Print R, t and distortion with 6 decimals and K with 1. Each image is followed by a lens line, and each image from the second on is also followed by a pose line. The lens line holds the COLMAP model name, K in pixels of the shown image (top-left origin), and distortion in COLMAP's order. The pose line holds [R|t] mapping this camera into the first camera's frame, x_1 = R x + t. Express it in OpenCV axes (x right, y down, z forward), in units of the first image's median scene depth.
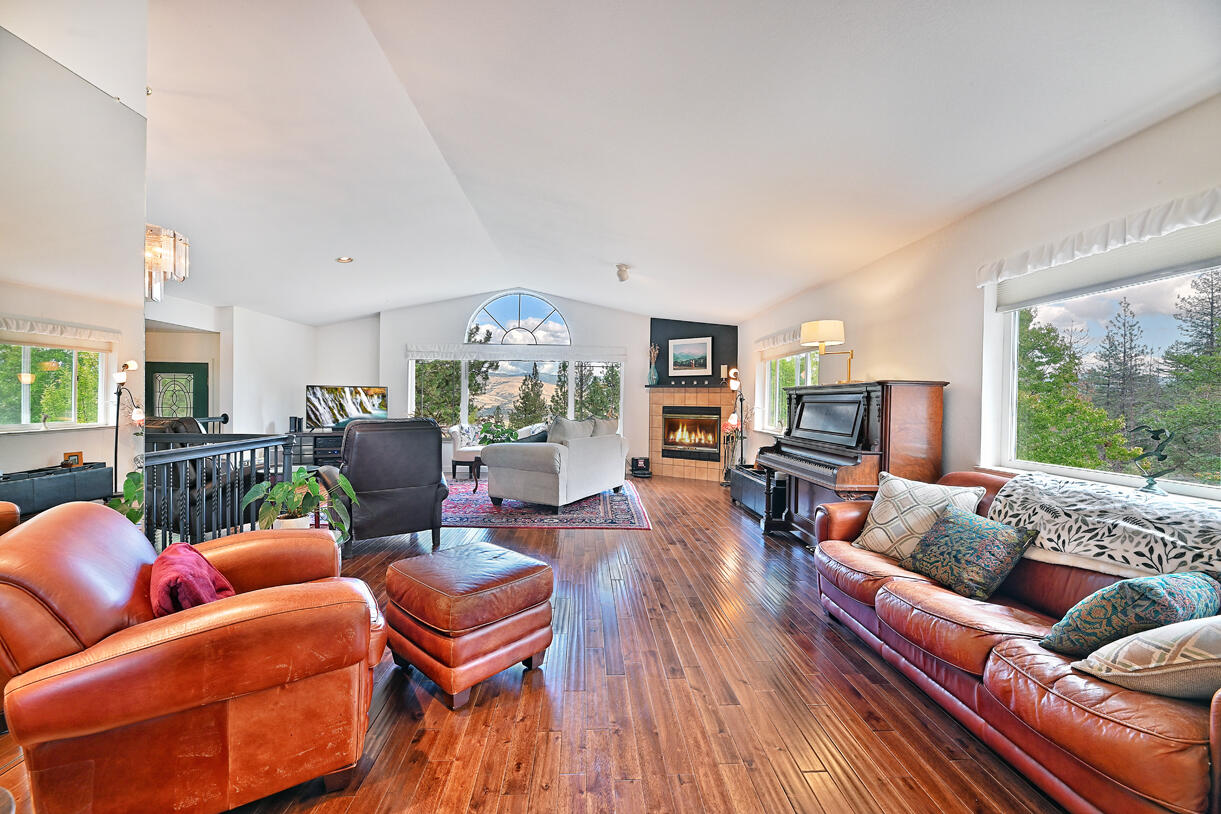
lens RADIAL K [[491.1, 0, 608.9], [0, 491.1, 409.3], [0, 0, 1]] dist [-0.001966, -0.000363]
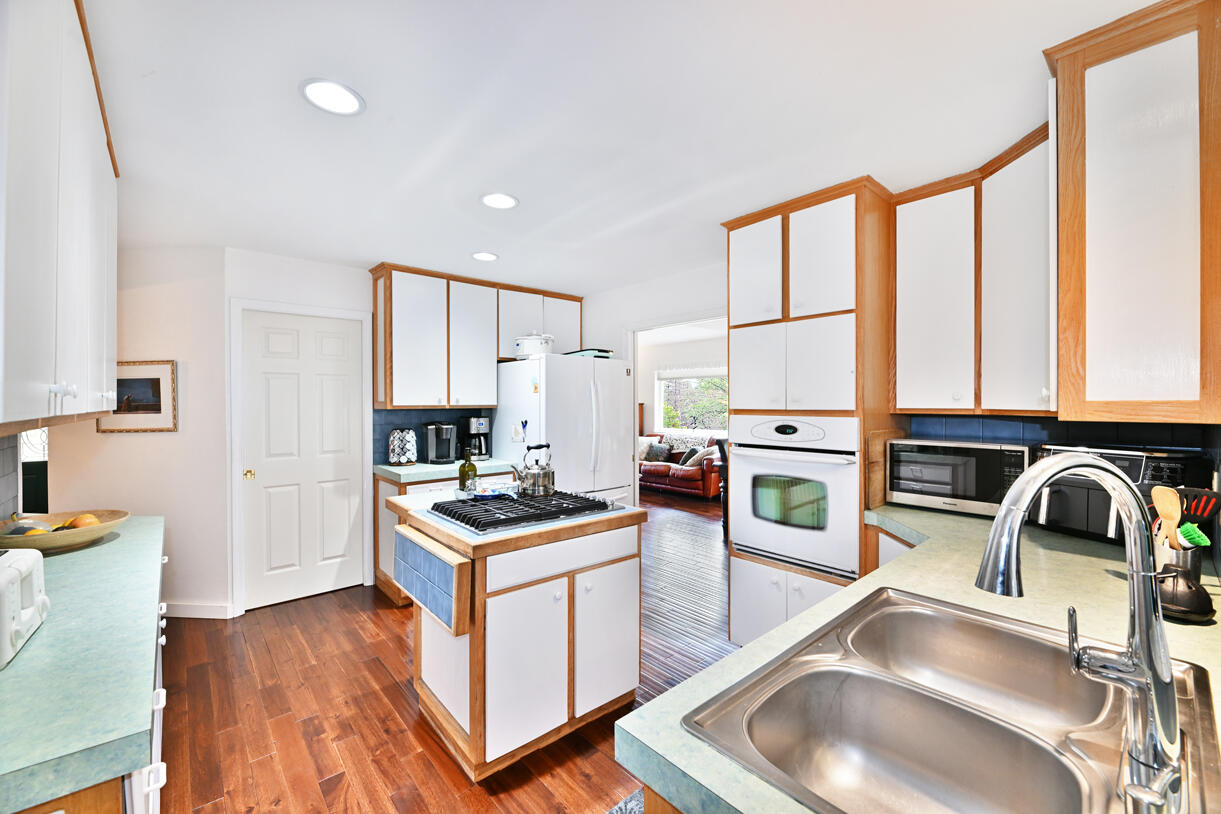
lens RADIAL K [[491.1, 0, 611.5], [0, 491.1, 406.8], [0, 0, 1]] dist [-0.001966, -0.000363]
pose [[0.776161, -0.026993, 0.629956, -1.629730], [0.030867, 0.999512, 0.004797, -0.069356], [-0.629778, 0.015721, 0.776616, -1.430063]]
